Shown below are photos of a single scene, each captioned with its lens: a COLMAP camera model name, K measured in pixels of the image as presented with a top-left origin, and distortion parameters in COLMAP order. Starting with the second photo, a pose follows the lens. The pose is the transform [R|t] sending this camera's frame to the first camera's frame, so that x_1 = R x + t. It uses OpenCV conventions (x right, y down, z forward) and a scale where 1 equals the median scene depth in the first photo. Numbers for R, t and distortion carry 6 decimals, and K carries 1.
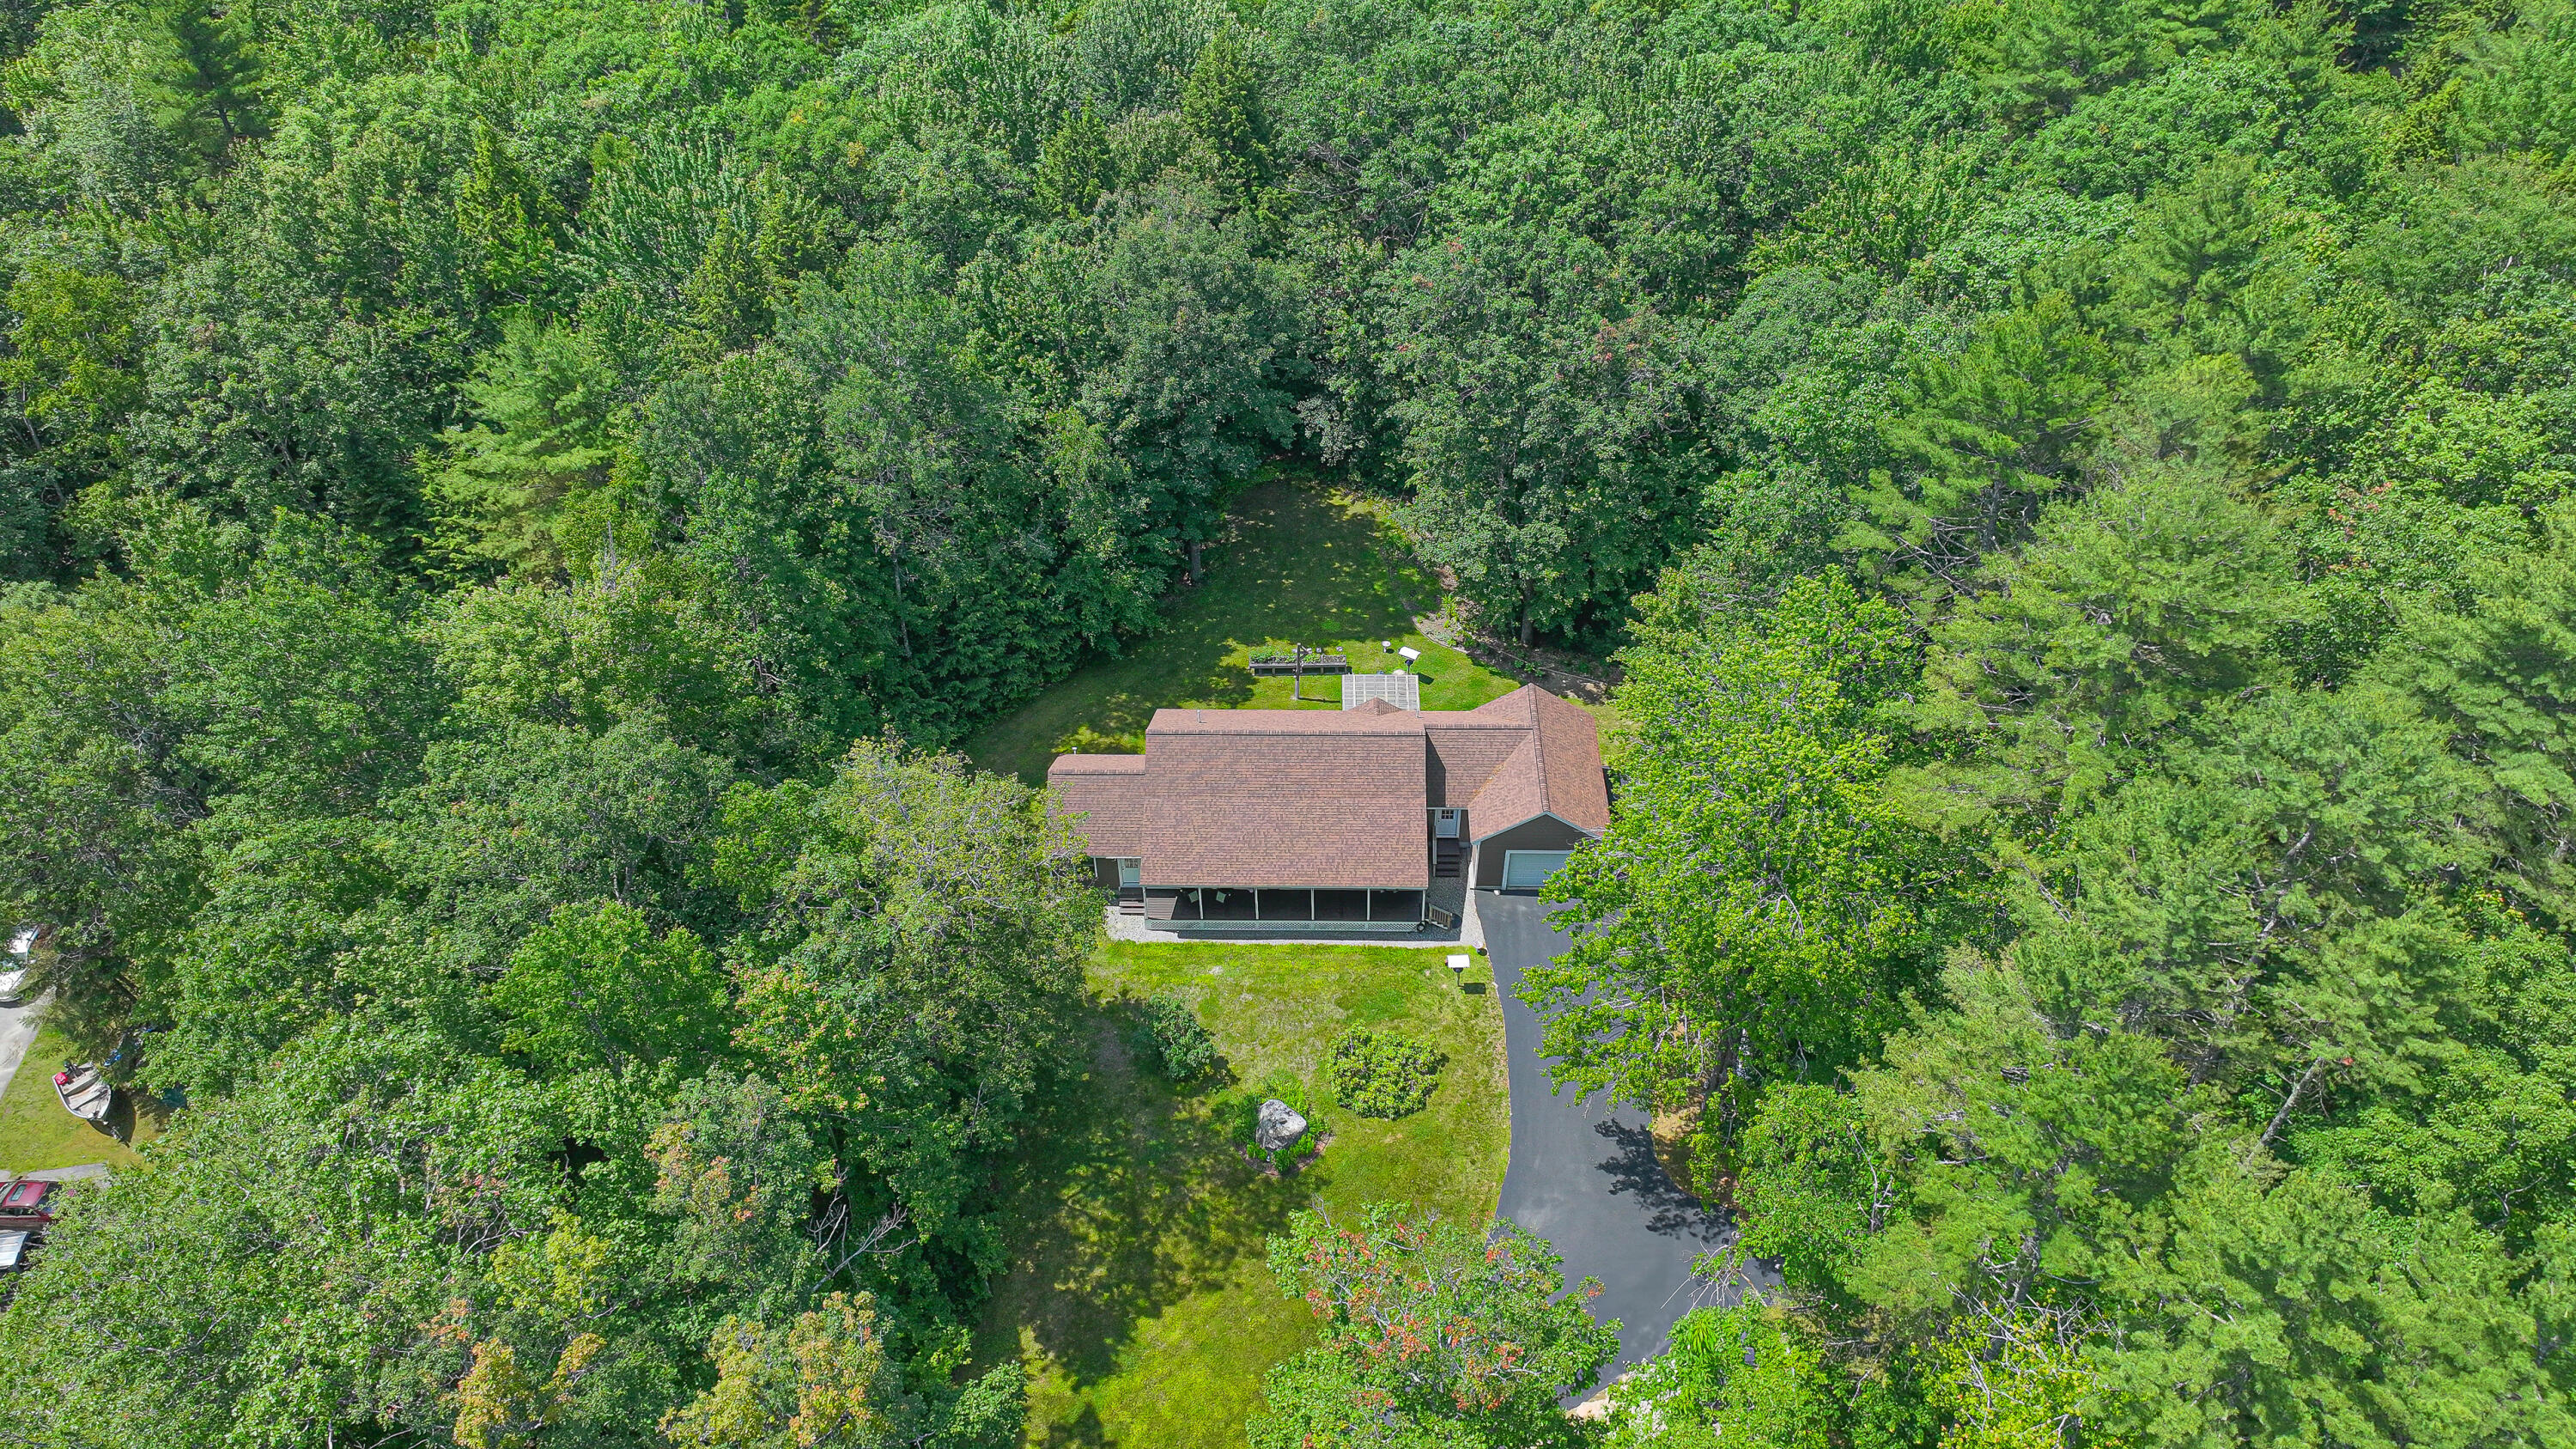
lens RADIAL K [[1857.7, 0, 1311.8], [0, 1857.7, 723.2], [0, 0, 1]] dist [0.009173, 0.002820]
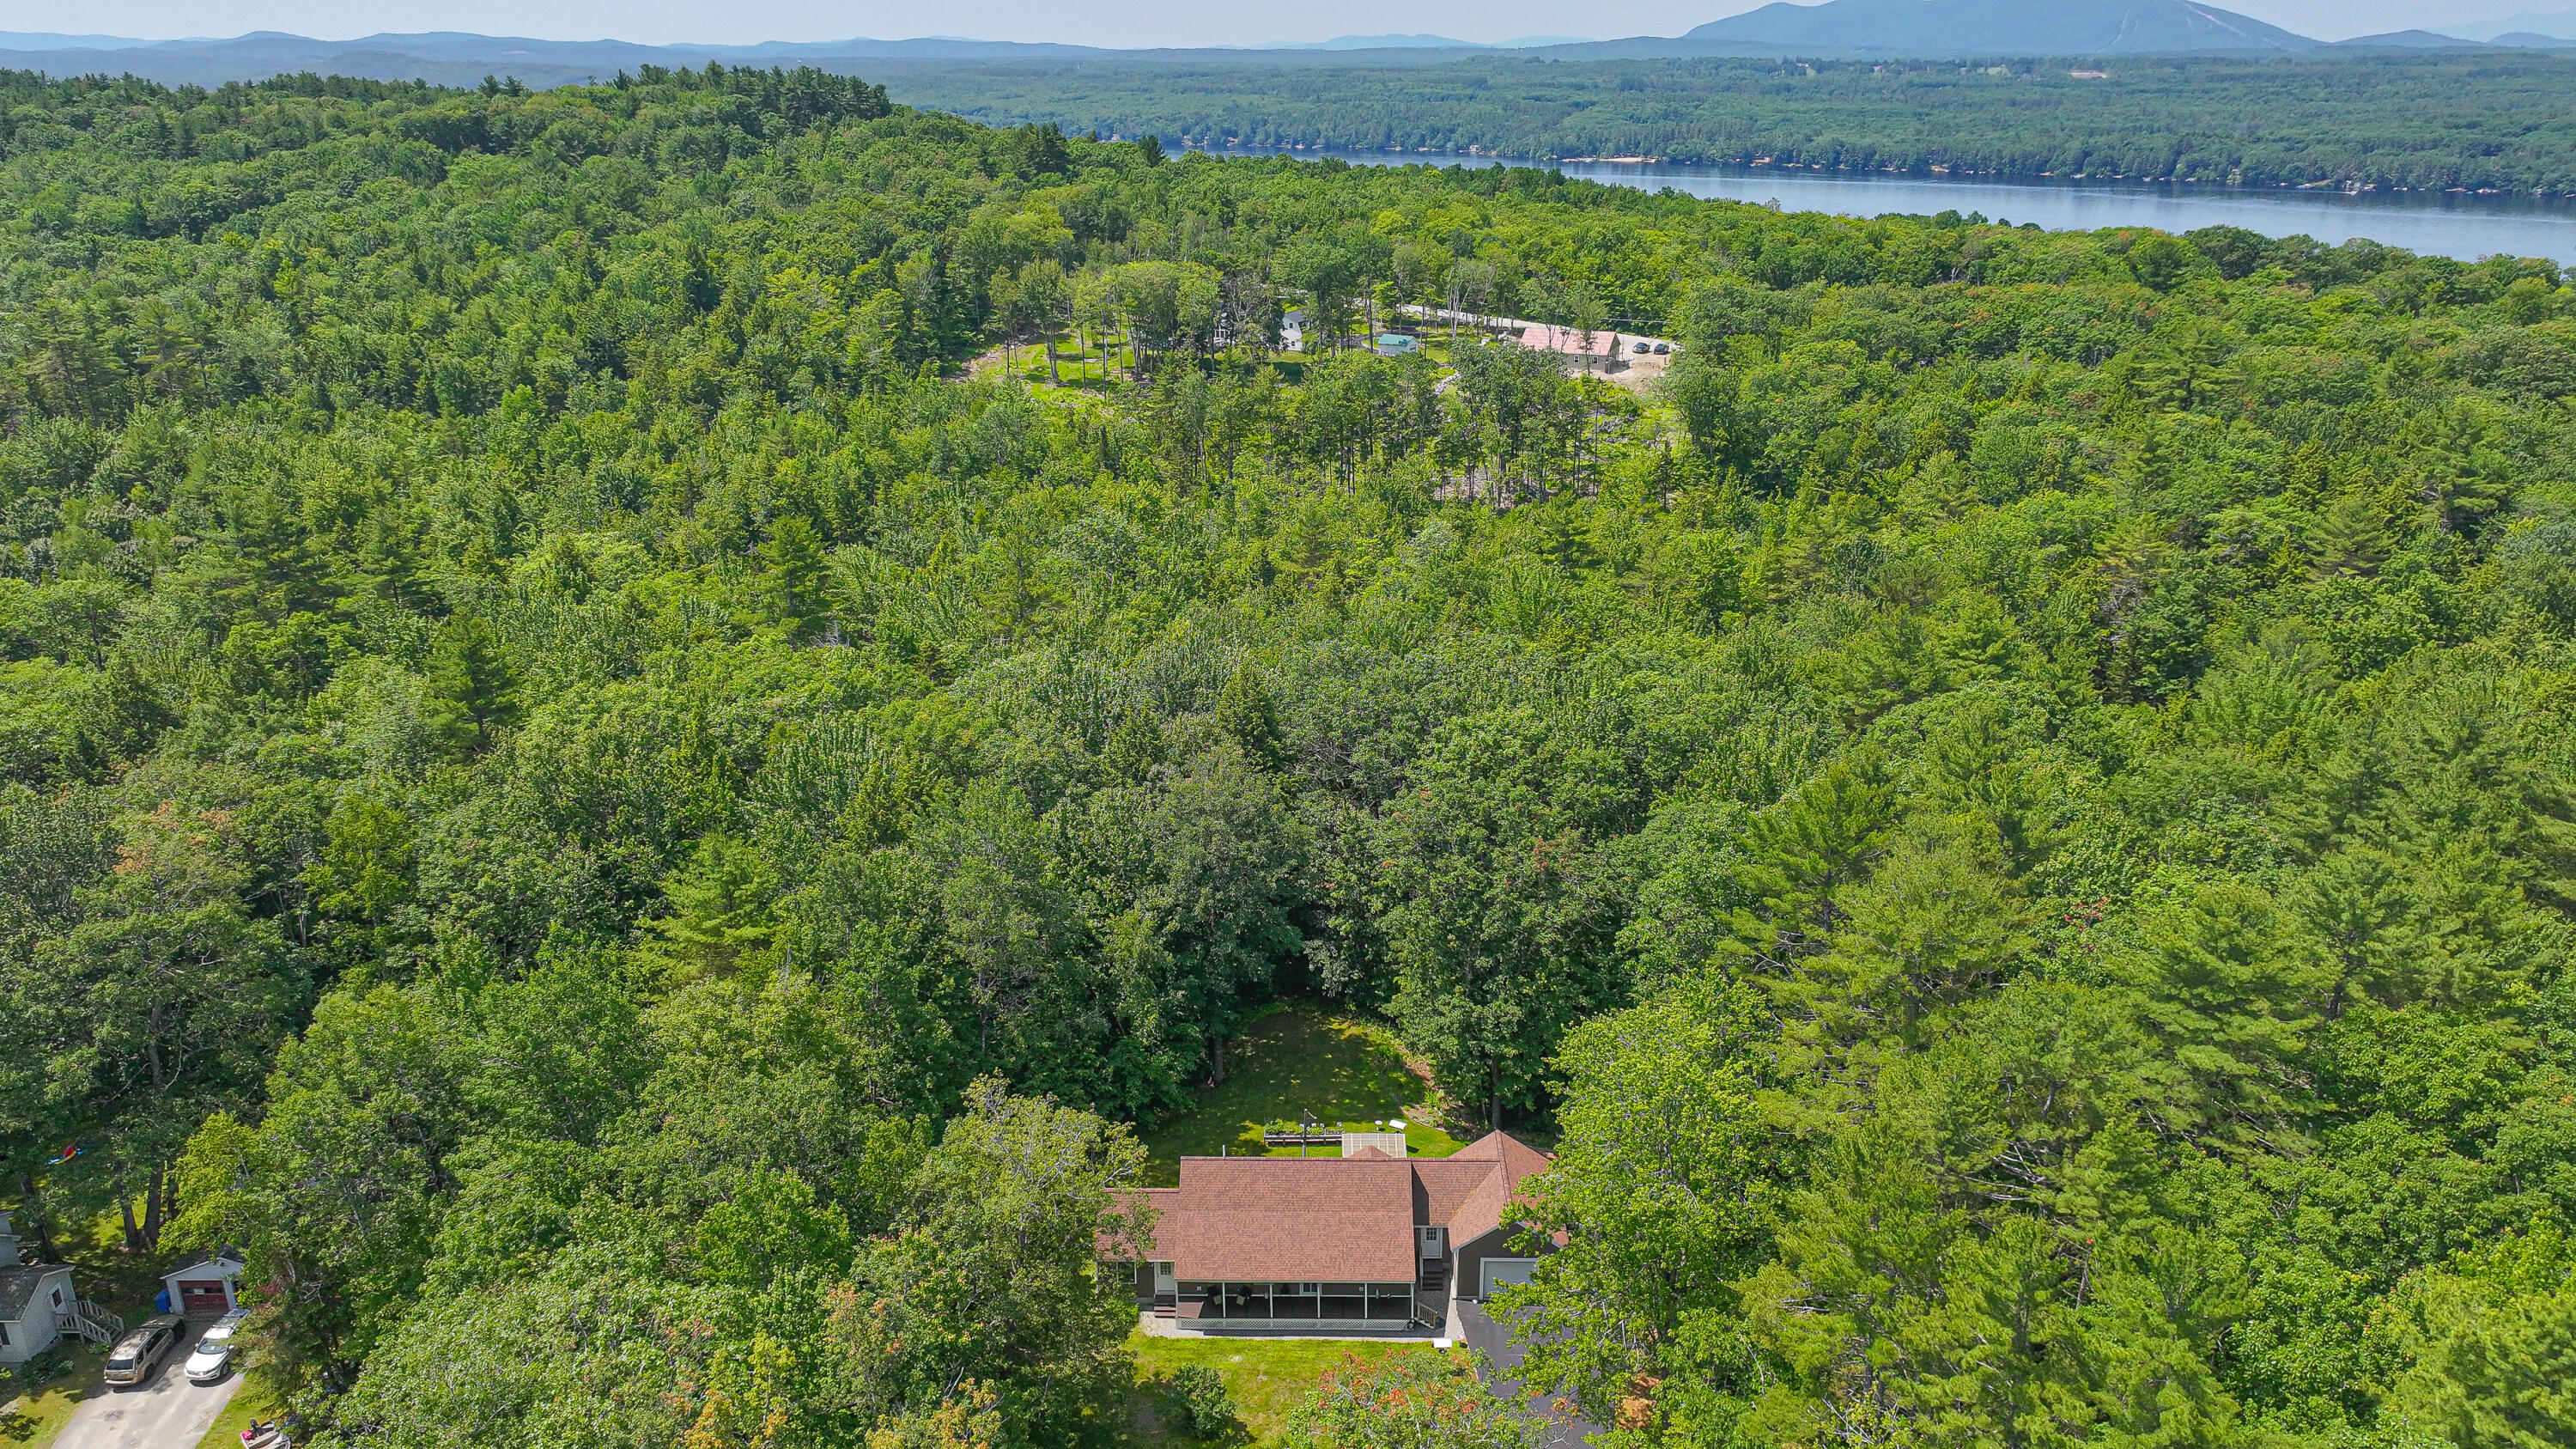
lens RADIAL K [[1857.7, 0, 1327.1], [0, 1857.7, 686.8], [0, 0, 1]] dist [0.009173, 0.002820]
pose [[0.999945, -0.002074, 0.010296, -0.005207], [0.006107, 0.912373, -0.409314, 0.214949], [-0.008545, 0.409355, 0.912335, -0.229780]]
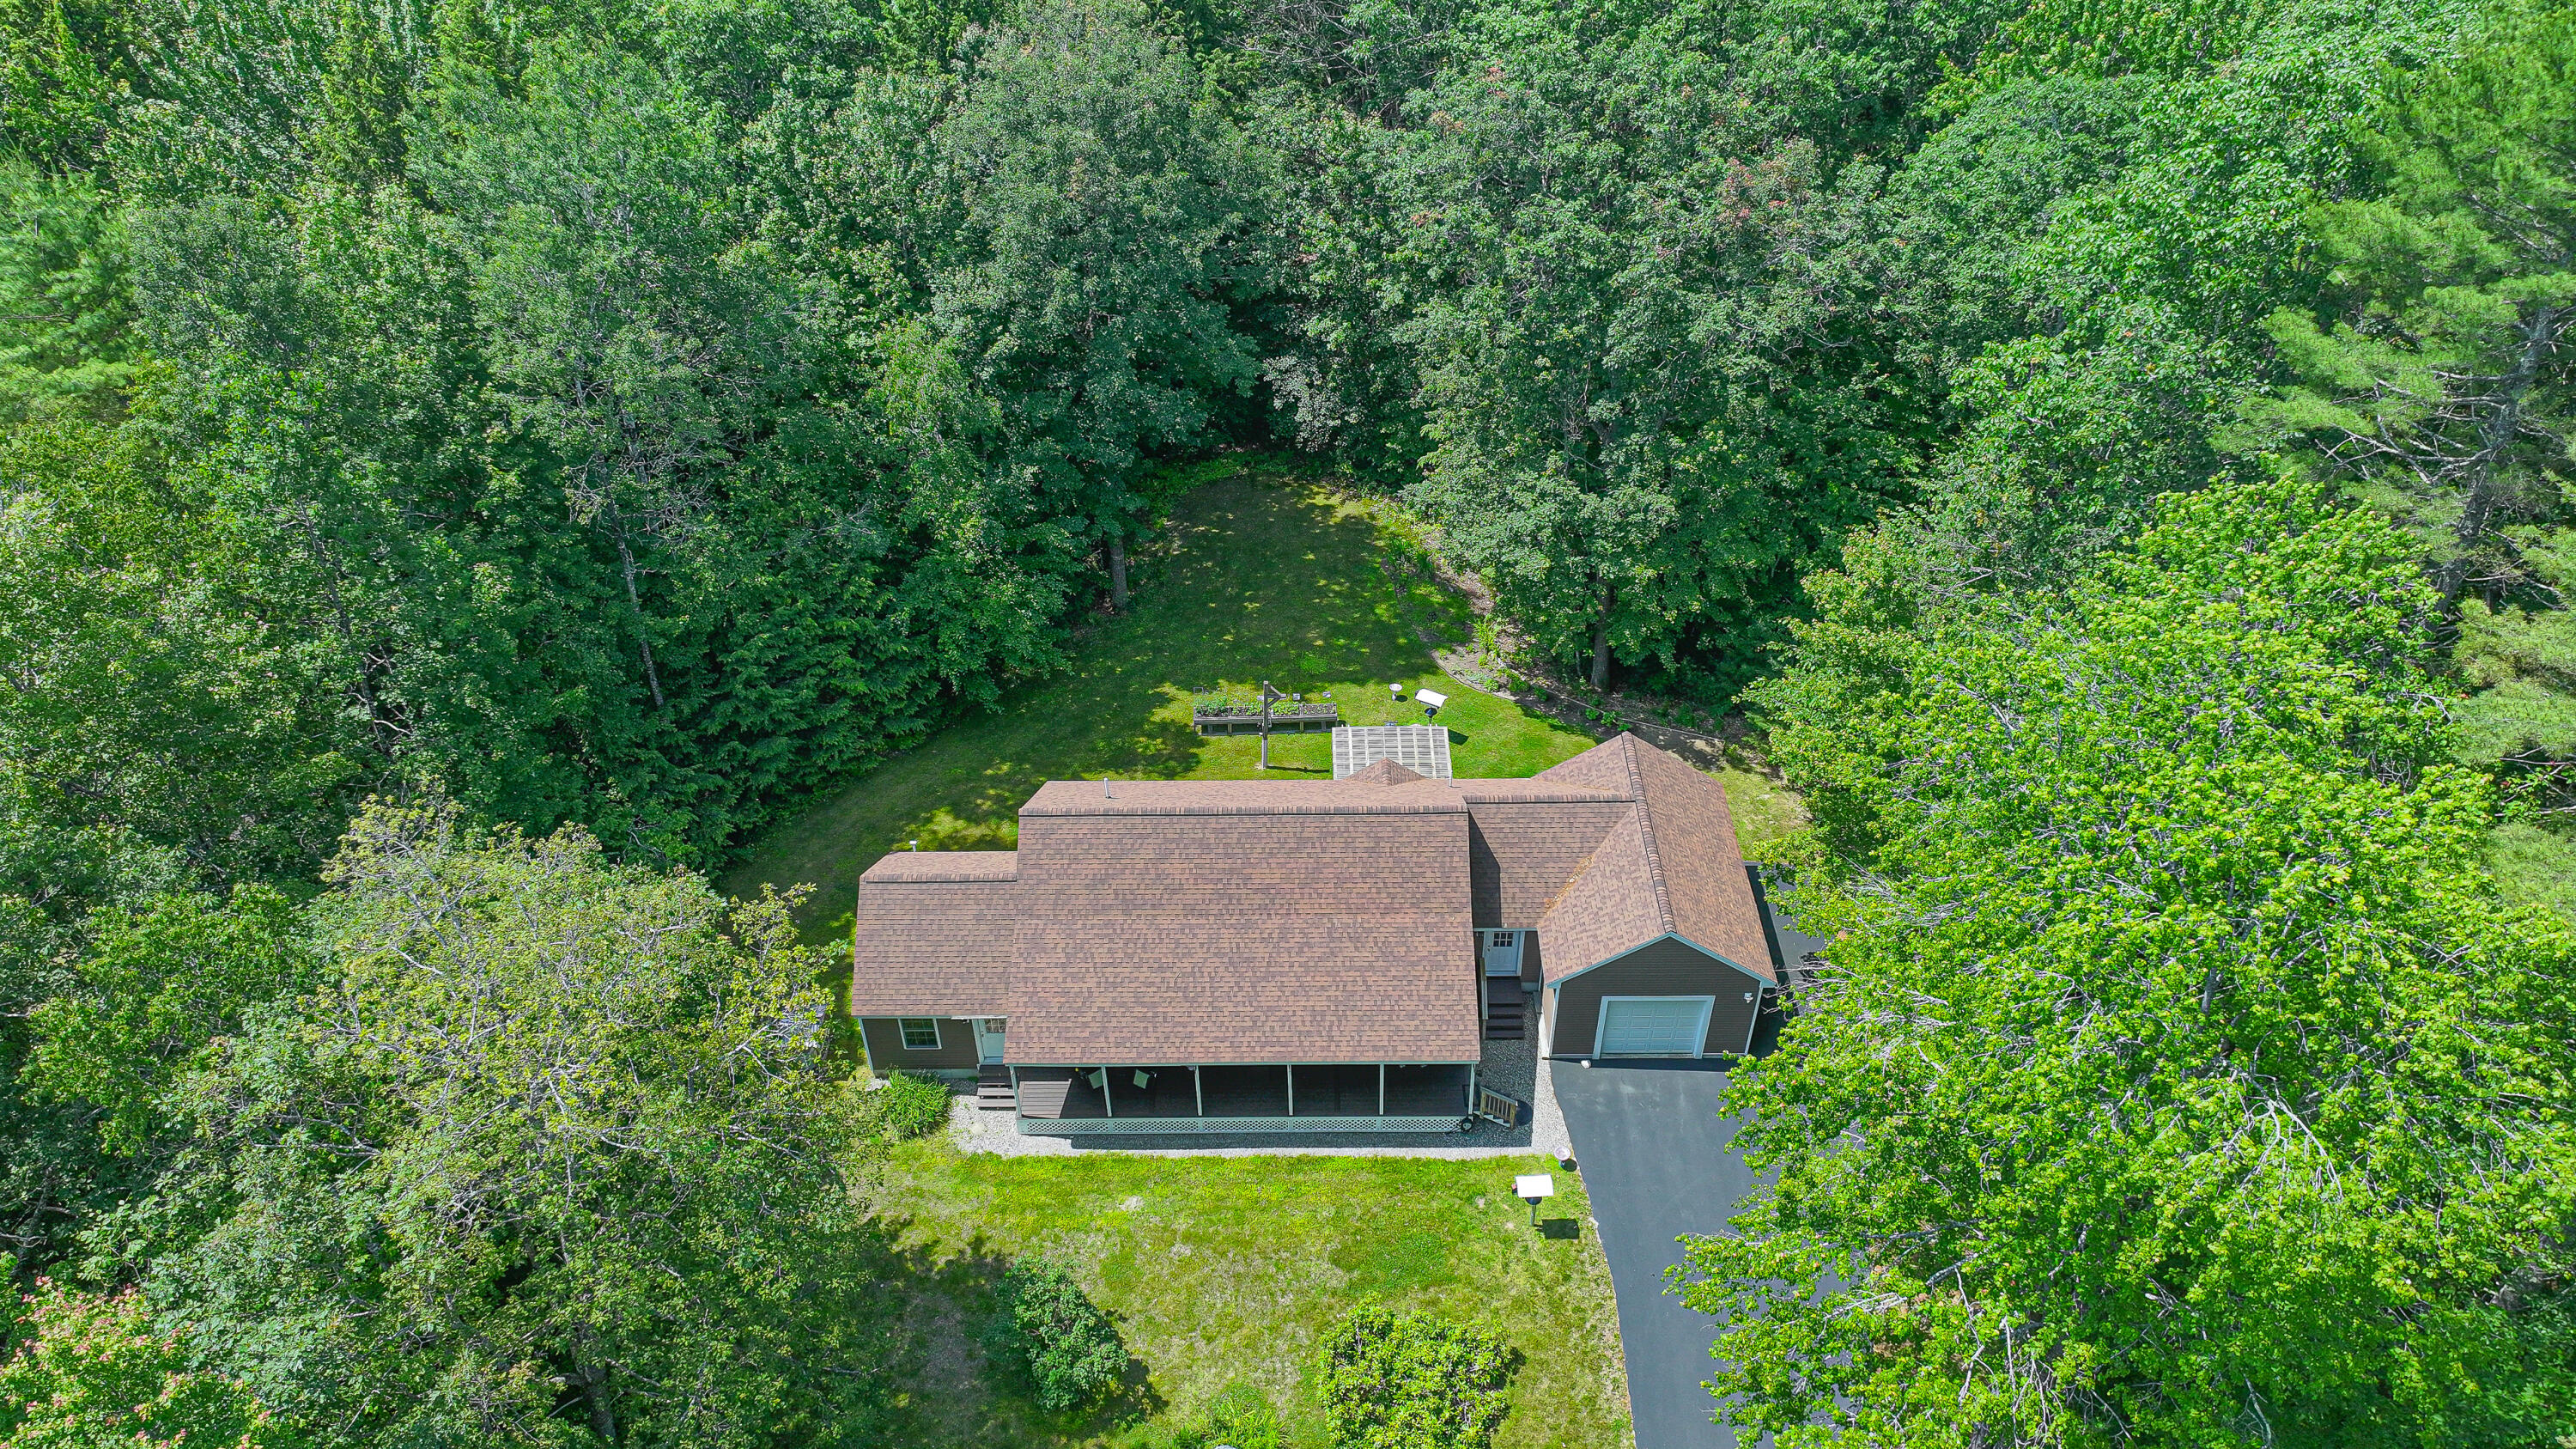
lens RADIAL K [[1857.7, 0, 1294.3], [0, 1857.7, 716.0], [0, 0, 1]] dist [0.009173, 0.002820]
pose [[0.999914, -0.013083, -0.001082, 0.003897], [0.012974, 0.997400, -0.070881, 0.017455], [0.002007, 0.070861, 0.997484, 0.365080]]
